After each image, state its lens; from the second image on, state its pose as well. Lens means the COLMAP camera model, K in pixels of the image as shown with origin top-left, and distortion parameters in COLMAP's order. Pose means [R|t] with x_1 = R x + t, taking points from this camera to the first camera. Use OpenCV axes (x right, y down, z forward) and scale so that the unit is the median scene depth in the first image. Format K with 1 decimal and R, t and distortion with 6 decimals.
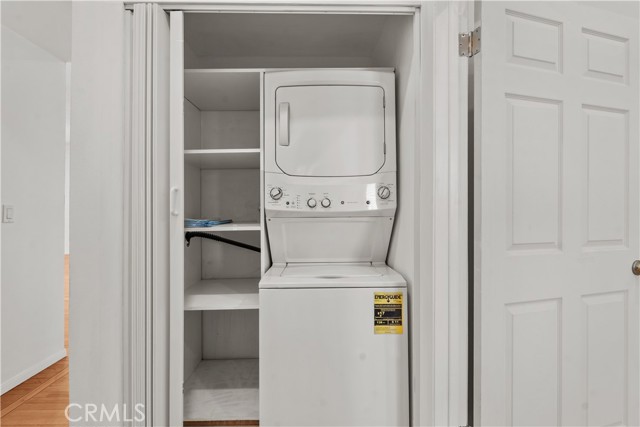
lens RADIAL K [[284.9, 0, 322.3], [0, 284.9, 206.5], [0, 0, 1]] dist [-0.004584, 0.000821]
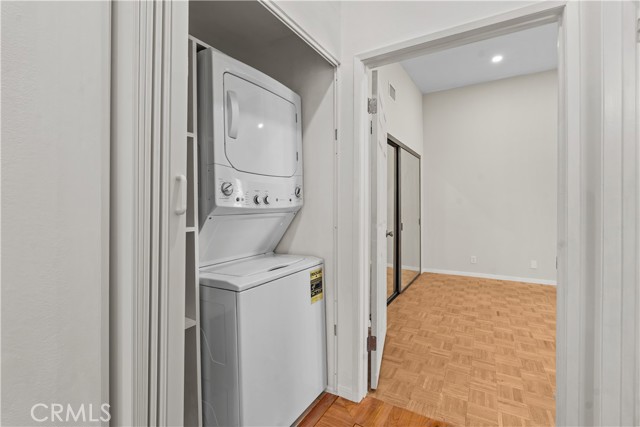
lens RADIAL K [[284.9, 0, 320.0], [0, 284.9, 203.2], [0, 0, 1]] dist [-0.004584, 0.000821]
pose [[0.540754, 0.006962, 0.841152, -0.774897], [-0.003121, 0.999975, -0.006270, 0.005948], [-0.841175, 0.000766, 0.540763, 0.254482]]
